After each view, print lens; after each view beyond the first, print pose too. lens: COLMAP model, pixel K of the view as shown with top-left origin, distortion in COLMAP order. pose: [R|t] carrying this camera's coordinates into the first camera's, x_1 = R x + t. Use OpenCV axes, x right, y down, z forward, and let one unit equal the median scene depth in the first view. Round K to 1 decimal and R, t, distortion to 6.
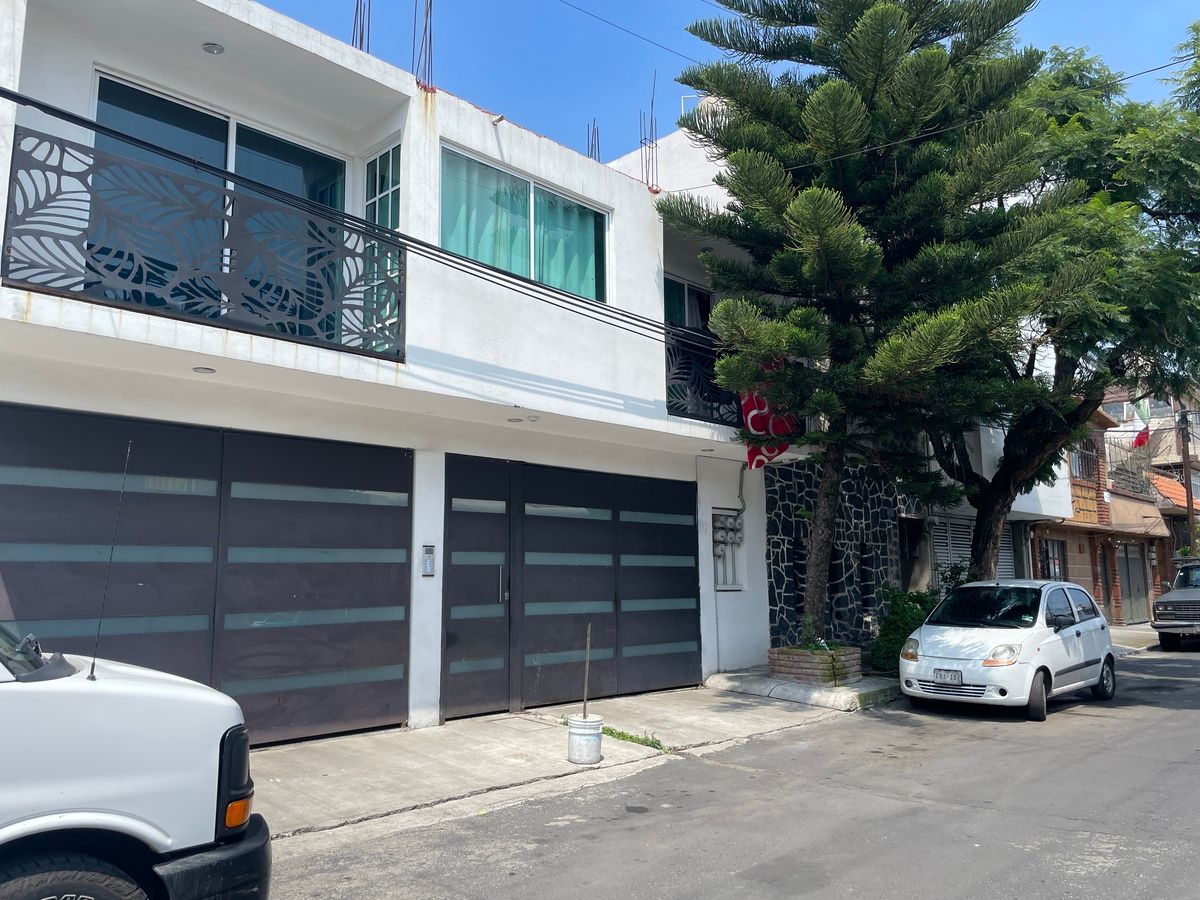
lens RADIAL K [[913.6, 0, 604.3], [0, 913.6, 452.4], [0, 0, 1]] dist [0.070403, -0.102335]
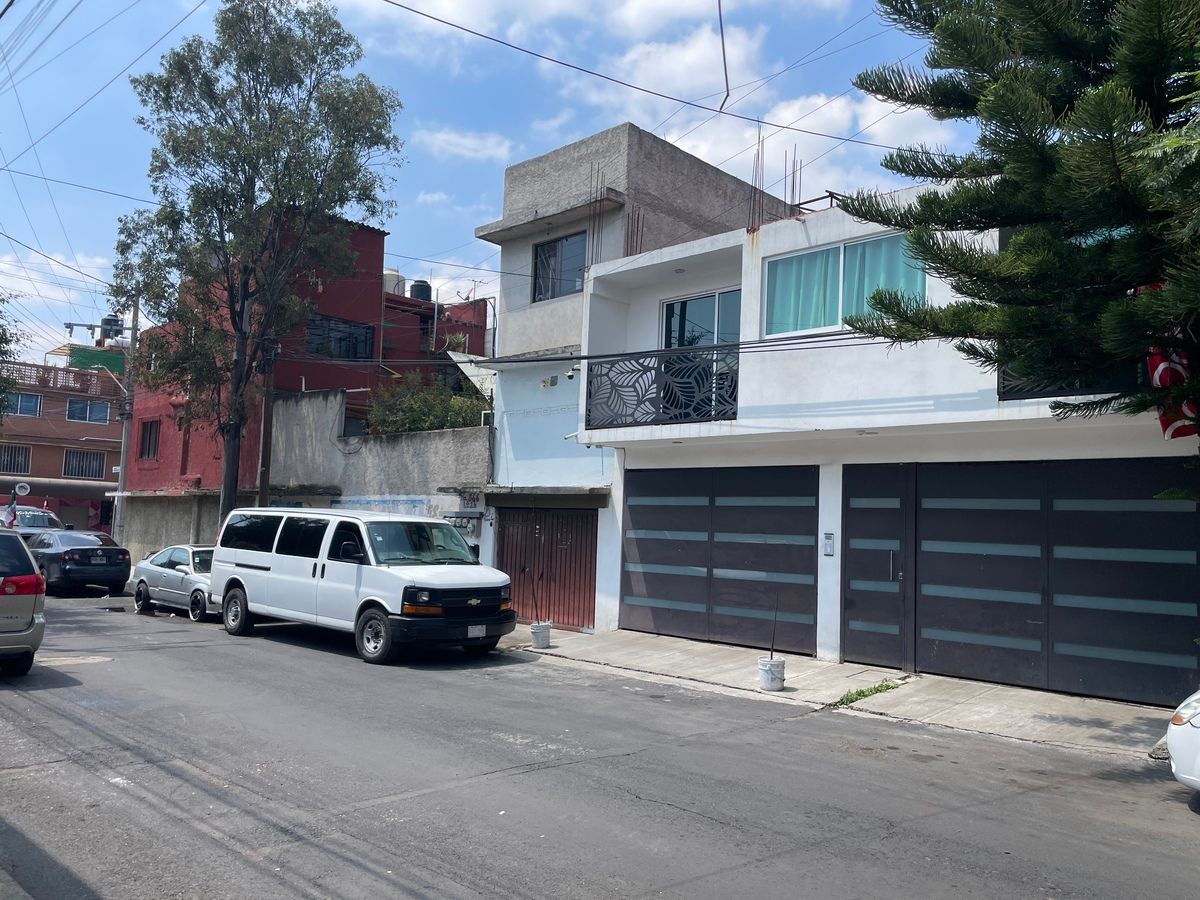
lens RADIAL K [[913.6, 0, 592.6], [0, 913.6, 462.6], [0, 0, 1]] dist [0.070403, -0.102335]
pose [[-0.017032, -0.062072, -0.997926, 1.190240], [0.103459, 0.992604, -0.063507, 0.045757], [0.994488, -0.104326, -0.010484, 0.661647]]
